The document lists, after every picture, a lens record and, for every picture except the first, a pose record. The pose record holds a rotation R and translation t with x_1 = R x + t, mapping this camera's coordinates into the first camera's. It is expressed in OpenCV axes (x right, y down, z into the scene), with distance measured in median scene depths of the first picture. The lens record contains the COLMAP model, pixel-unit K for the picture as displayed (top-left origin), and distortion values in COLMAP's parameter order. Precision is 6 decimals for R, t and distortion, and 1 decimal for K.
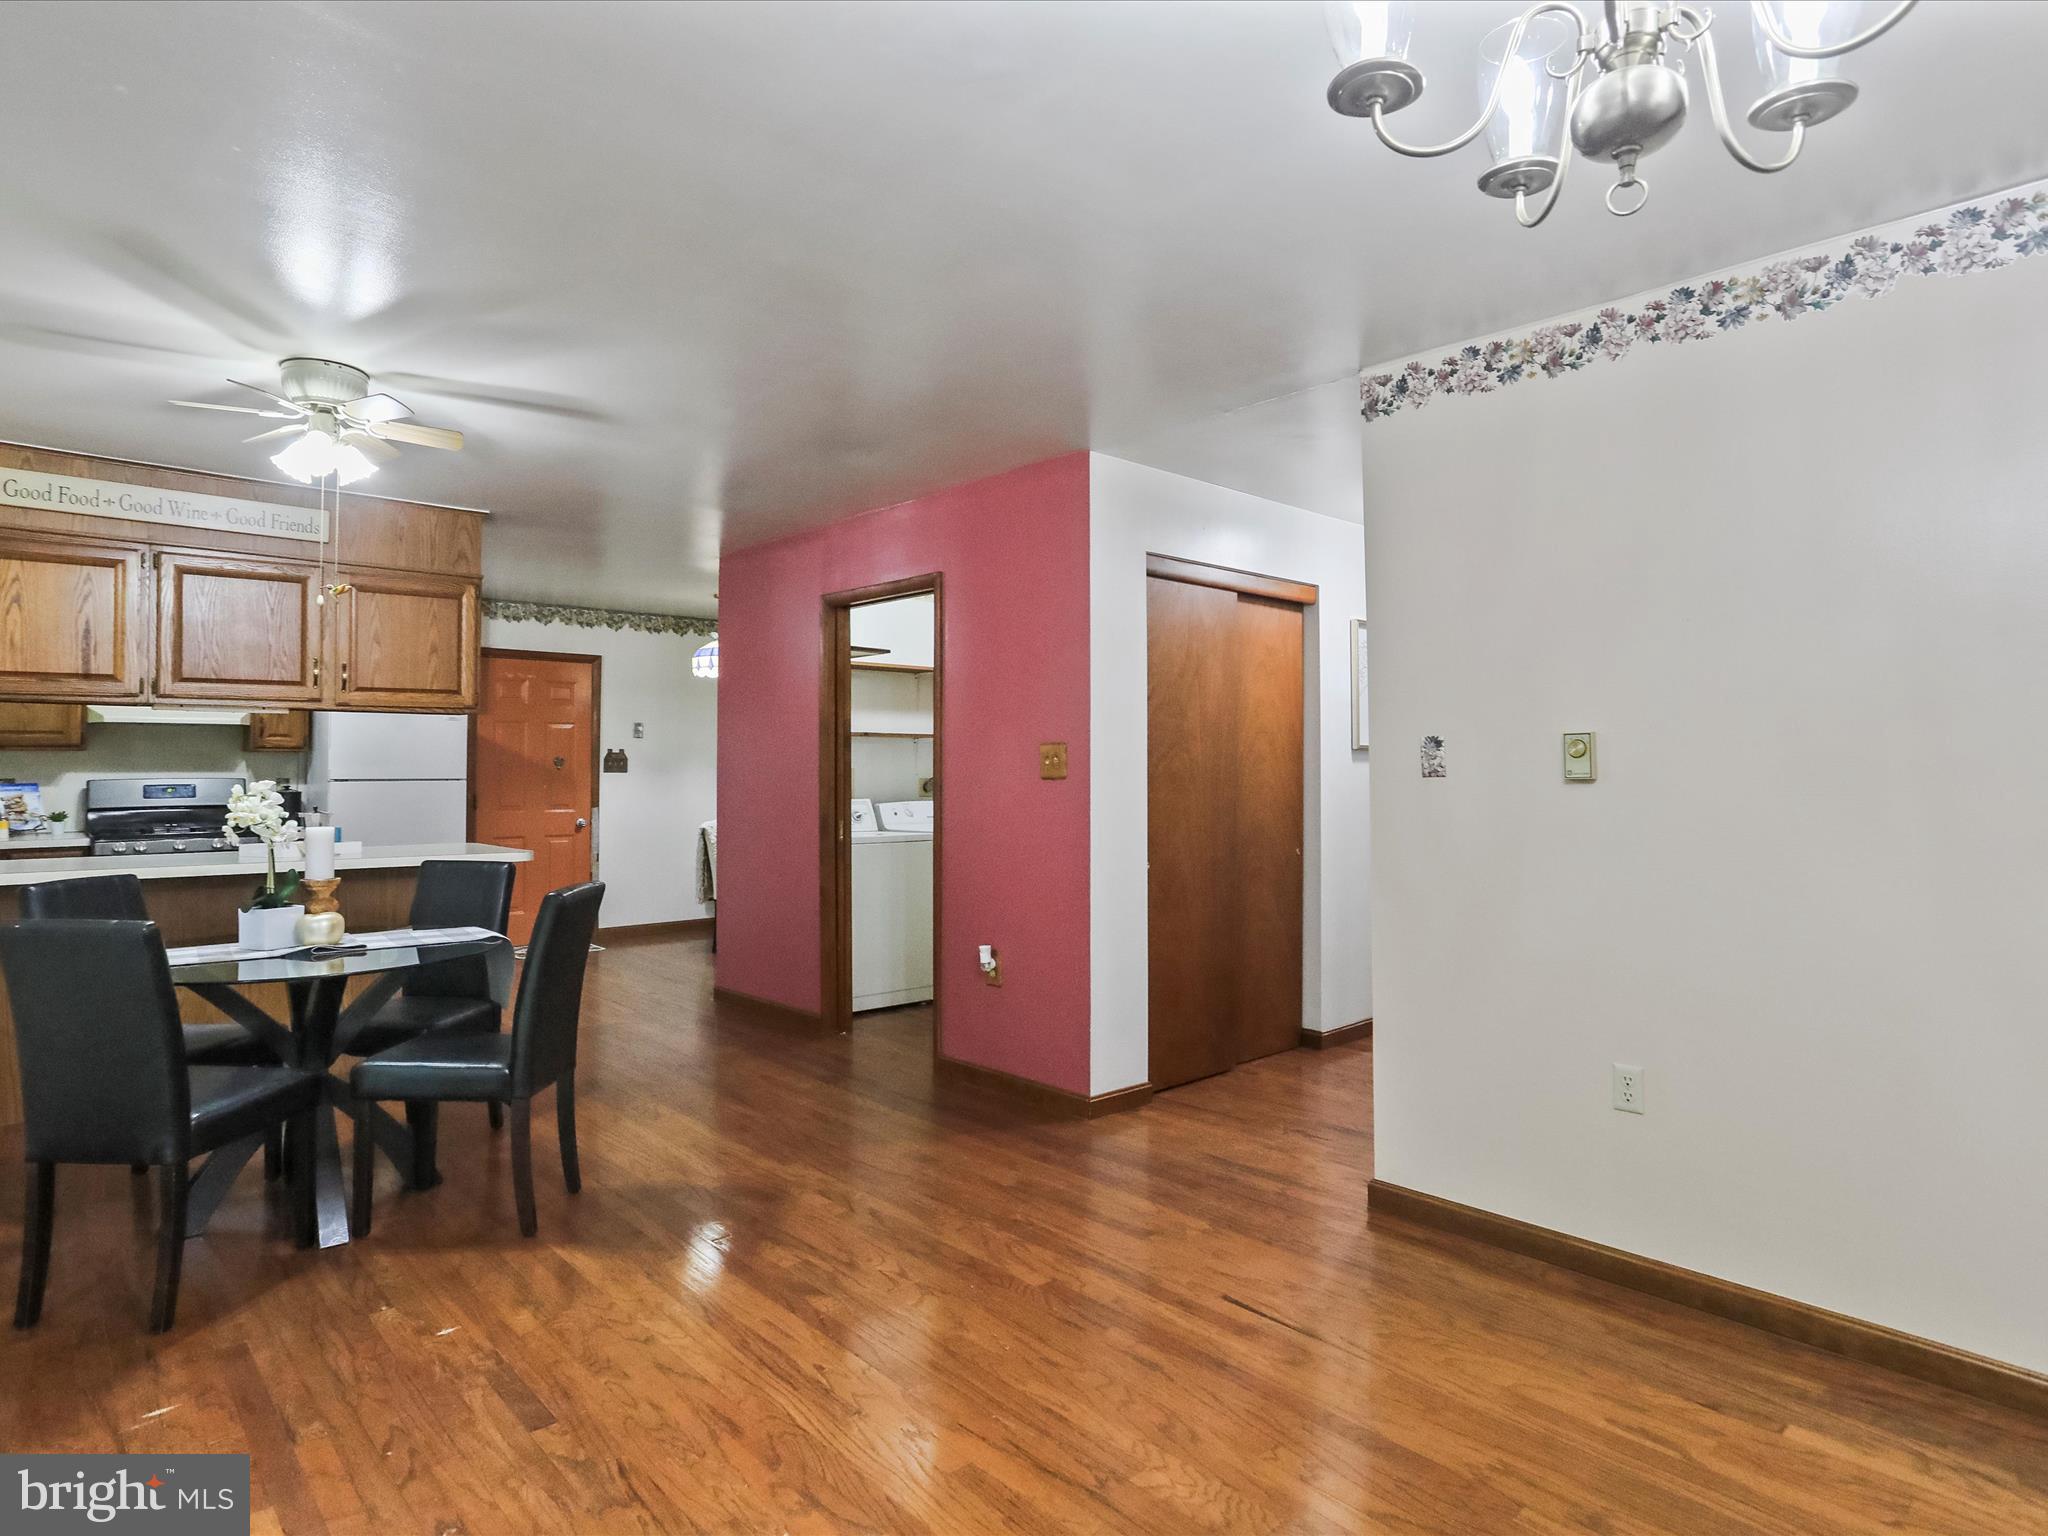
lens RADIAL K [[1136.9, 0, 1021.4], [0, 1136.9, 739.0], [0, 0, 1]] dist [-0.066334, 0.034830]
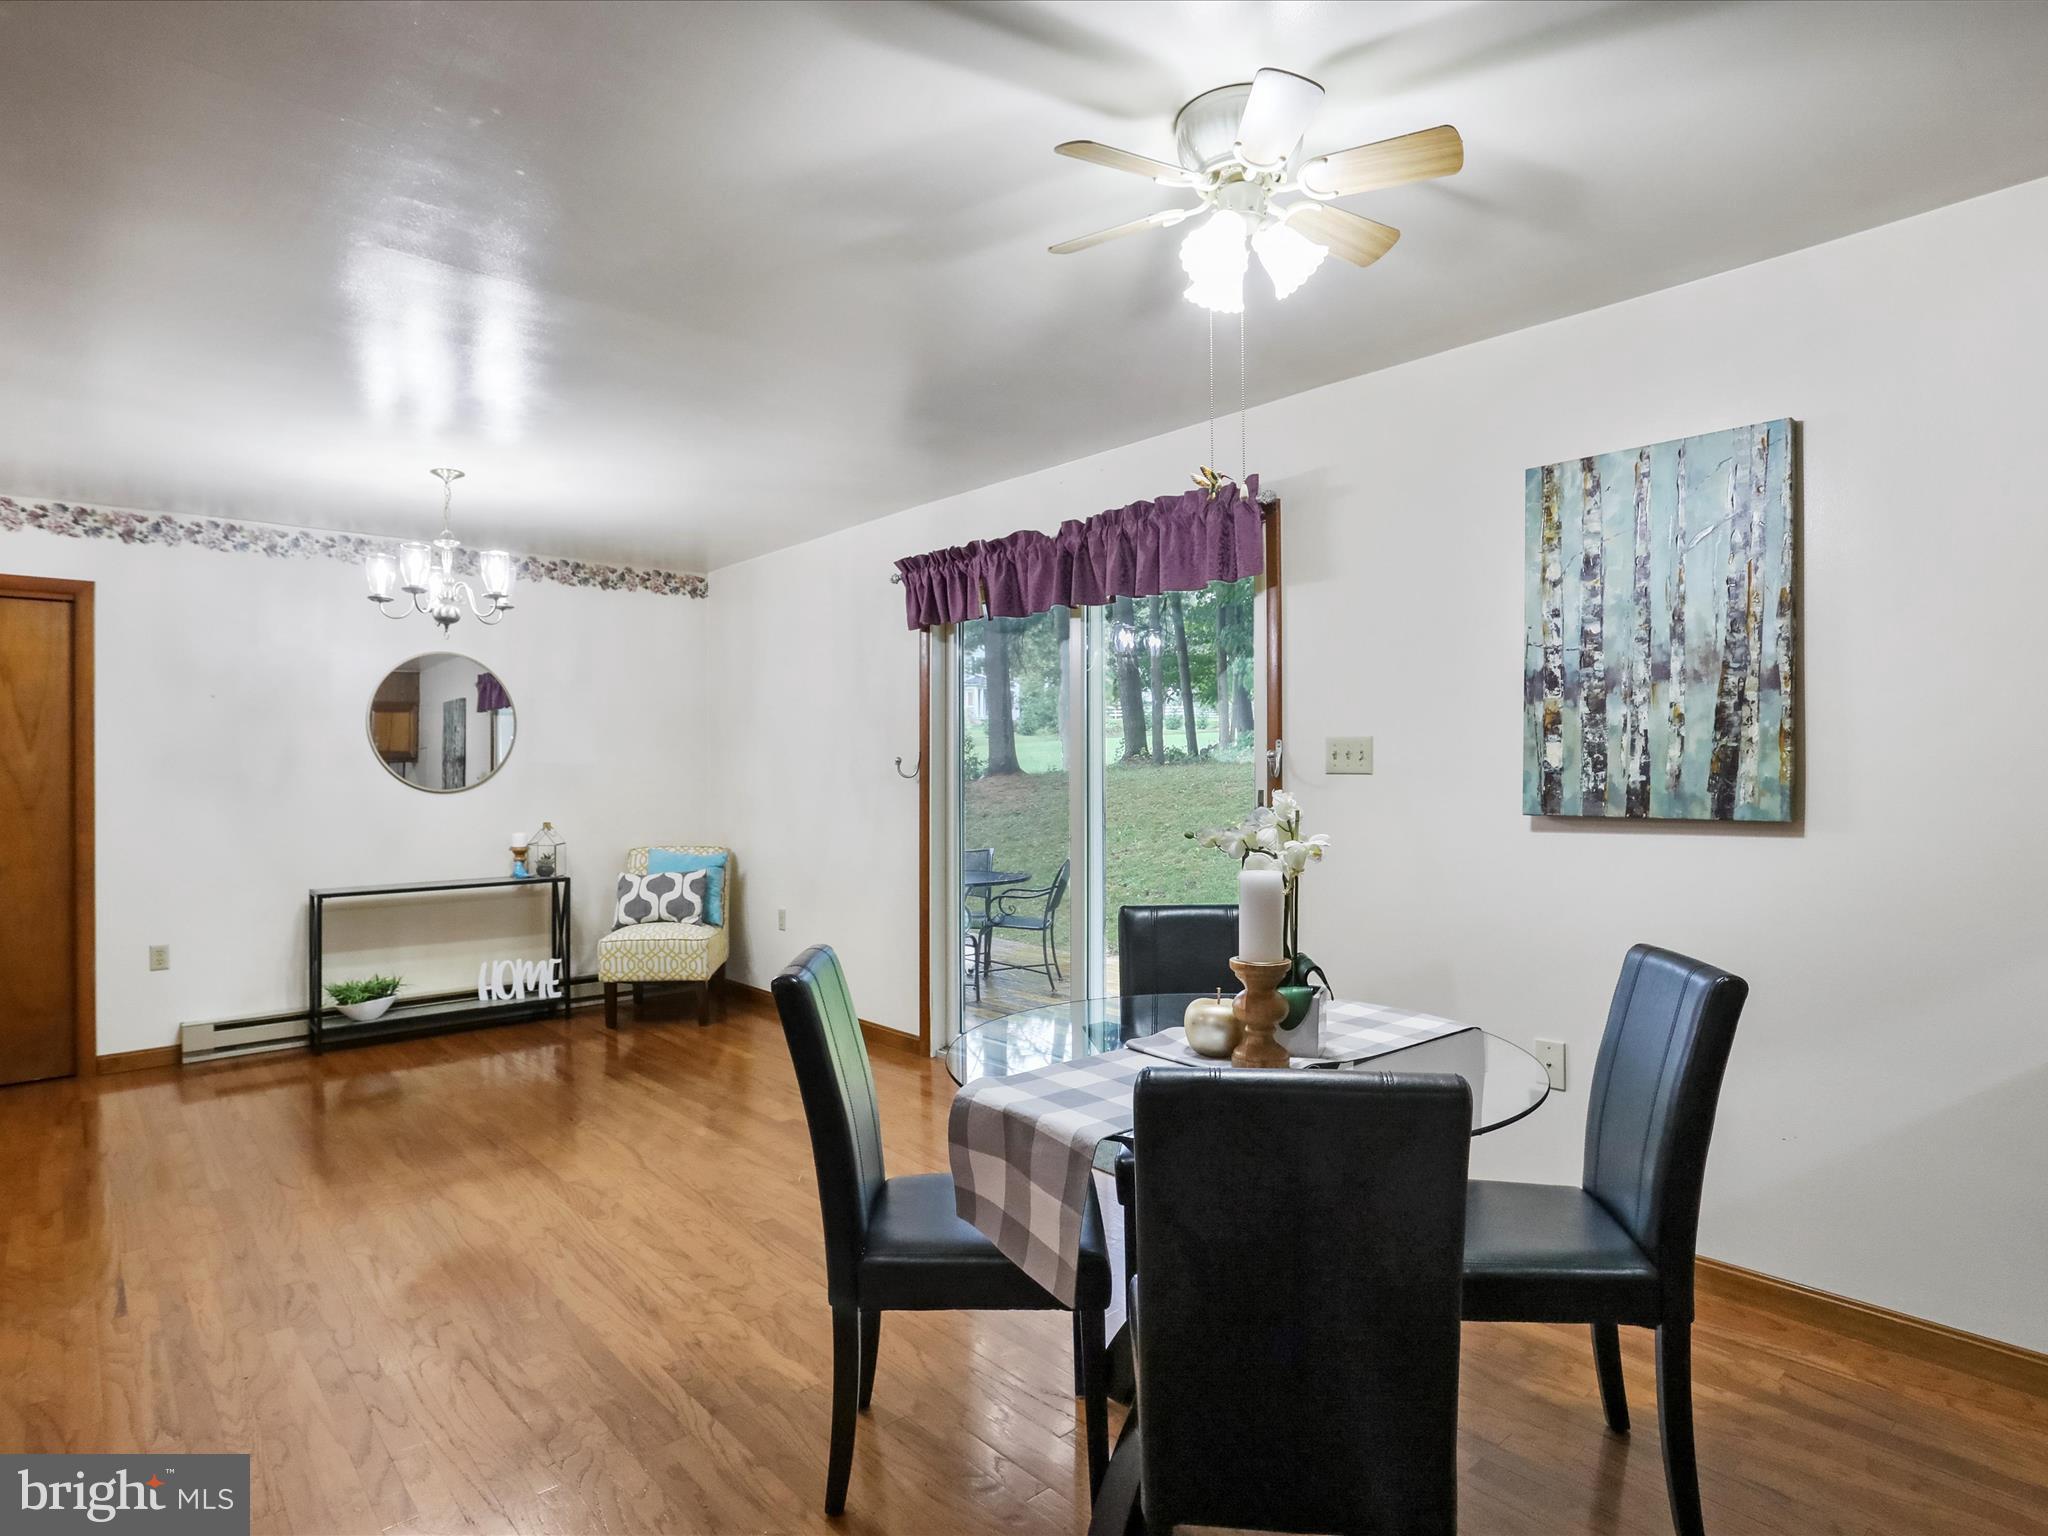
lens RADIAL K [[1121.4, 0, 1029.5], [0, 1121.4, 772.1], [0, 0, 1]] dist [-0.072593, 0.039009]
pose [[-0.999730, 0.005188, 0.022643, -0.371160], [0.004619, 0.999674, -0.025108, 0.027942], [-0.022766, -0.024997, -0.999428, 1.125094]]
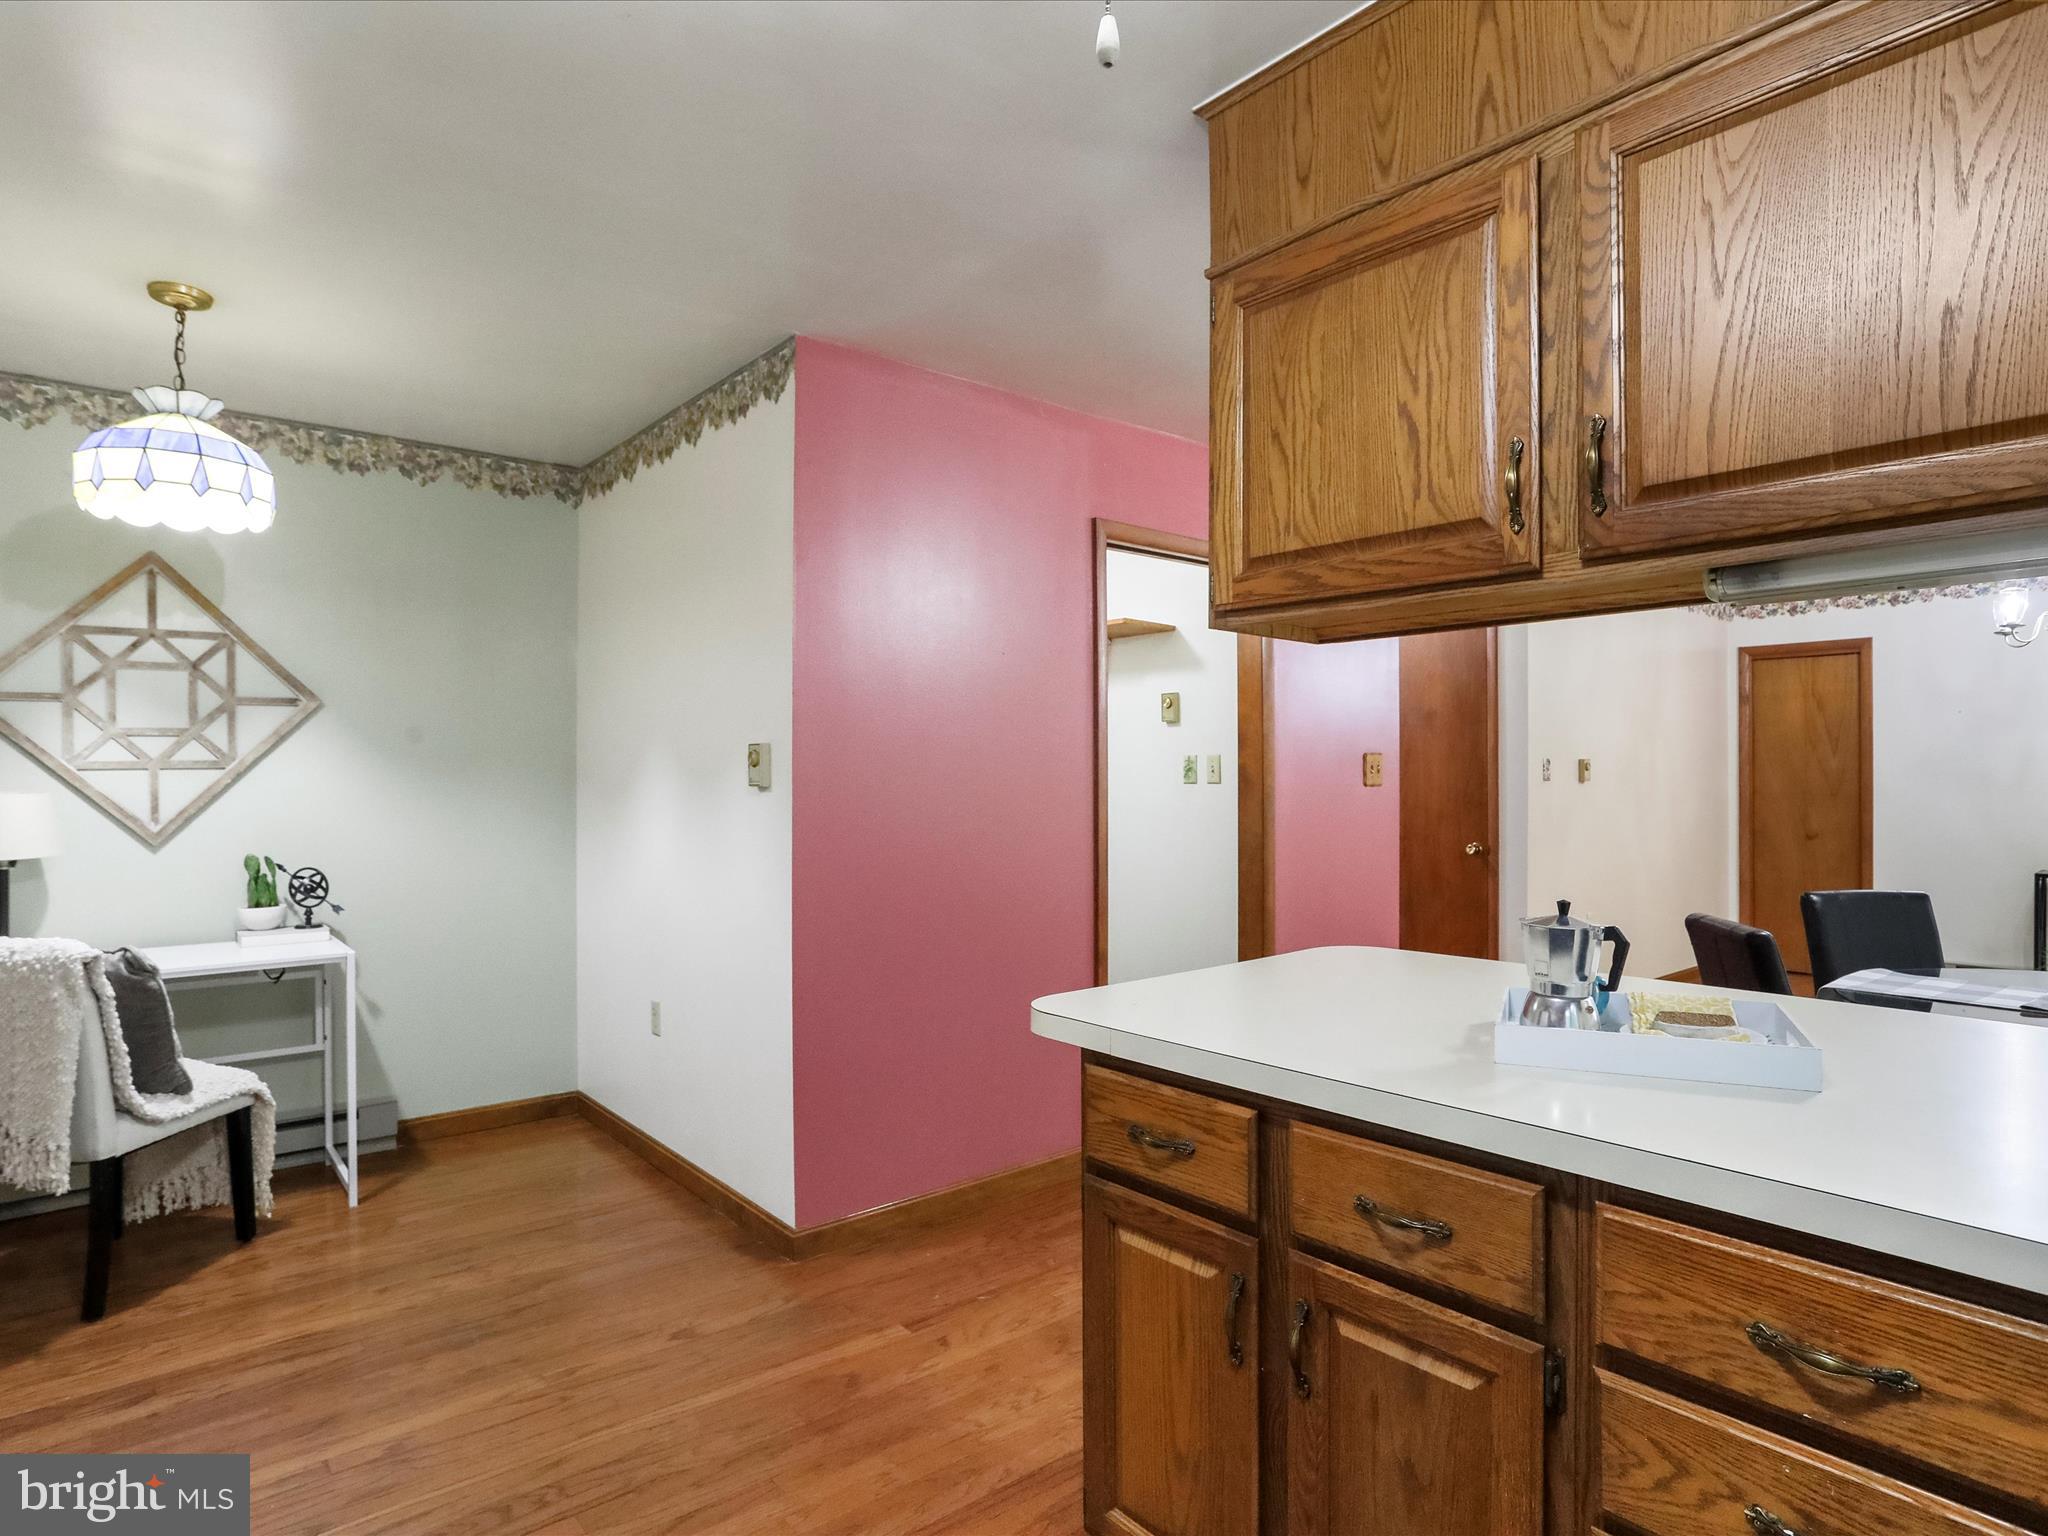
lens RADIAL K [[1121.4, 0, 1029.5], [0, 1121.4, 772.1], [0, 0, 1]] dist [-0.072593, 0.039009]
pose [[0.051555, 0.003547, 0.998664, -0.983314], [-0.023330, 0.999725, -0.002347, 0.030729], [-0.998398, -0.023178, 0.051623, 1.184139]]
